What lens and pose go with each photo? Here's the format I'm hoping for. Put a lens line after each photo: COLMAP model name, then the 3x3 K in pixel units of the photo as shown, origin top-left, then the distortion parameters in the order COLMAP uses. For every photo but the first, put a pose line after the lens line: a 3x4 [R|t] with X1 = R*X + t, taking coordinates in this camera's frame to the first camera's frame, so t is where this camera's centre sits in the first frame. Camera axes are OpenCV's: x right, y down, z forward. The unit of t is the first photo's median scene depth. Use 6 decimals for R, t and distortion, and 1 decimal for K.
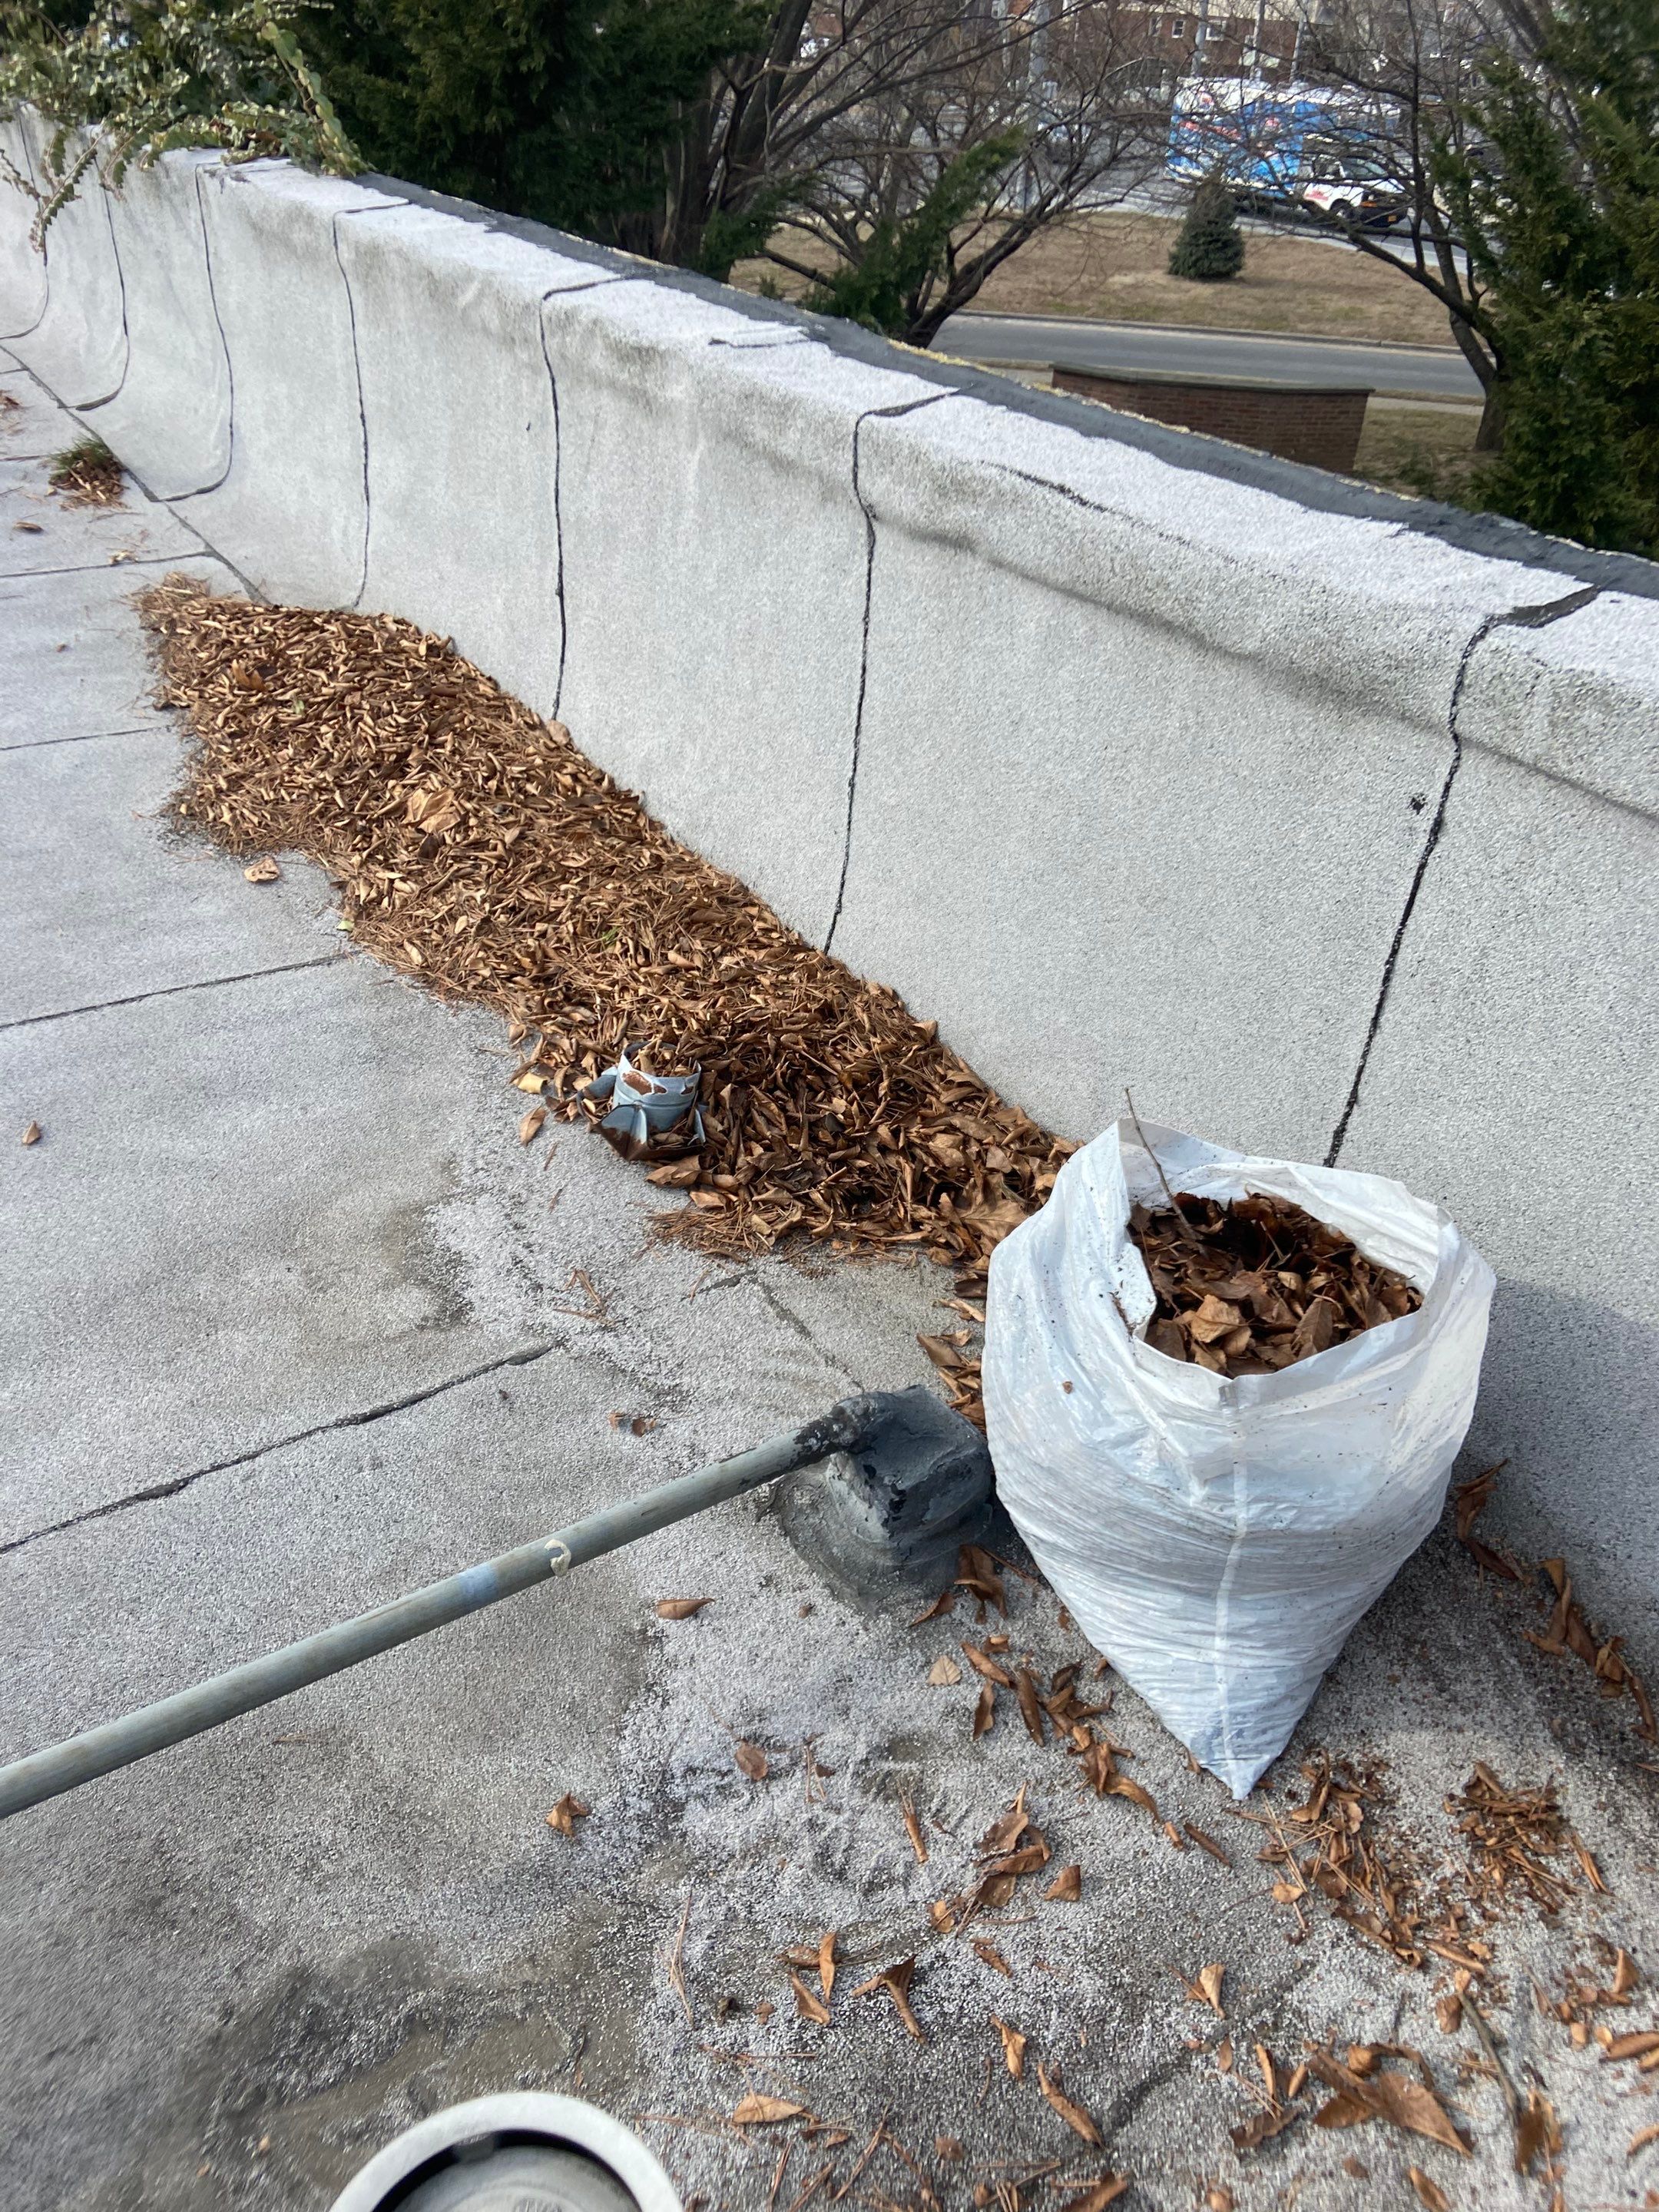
lens RADIAL K [[1603.3, 0, 860.4], [0, 1603.3, 1086.7], [0, 0, 1]] dist [0.142538, -0.162135]
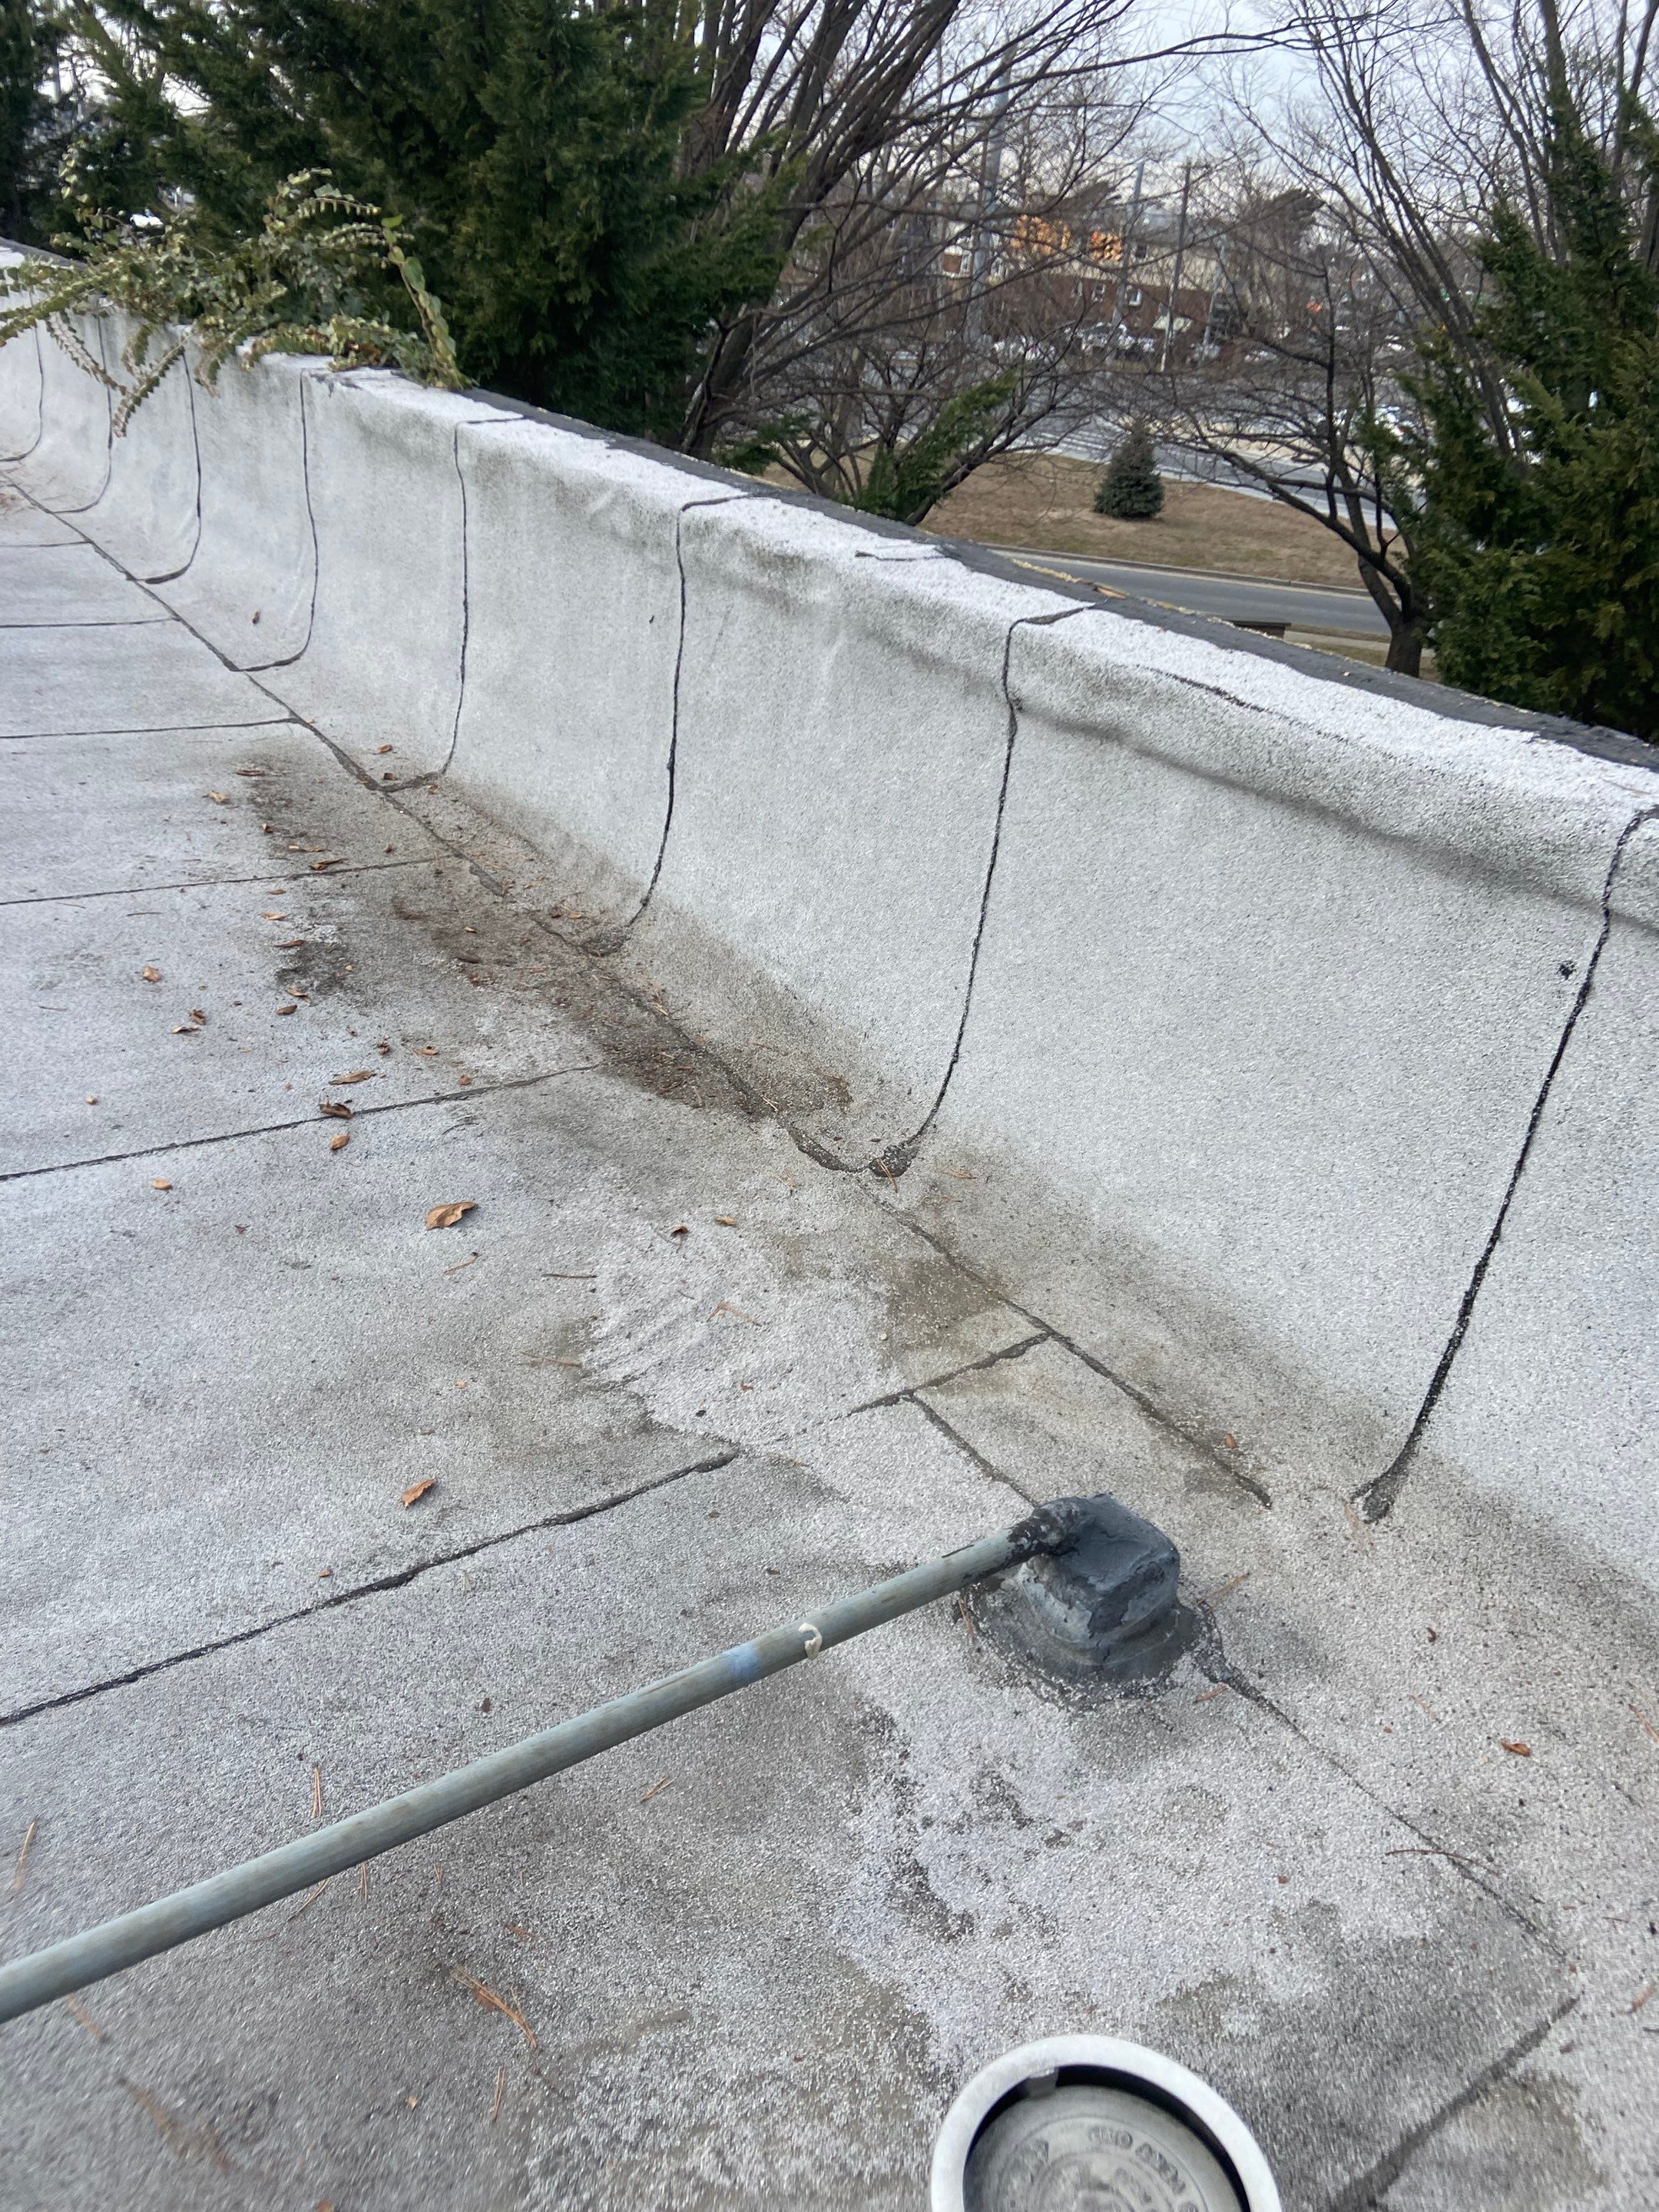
lens RADIAL K [[1603.3, 0, 860.4], [0, 1603.3, 1086.7], [0, 0, 1]] dist [0.142538, -0.162135]
pose [[0.997980, 0.029926, 0.056044, -0.149870], [-0.023487, 0.993406, -0.112215, 0.032859], [-0.059033, 0.110672, 0.992102, -0.063001]]
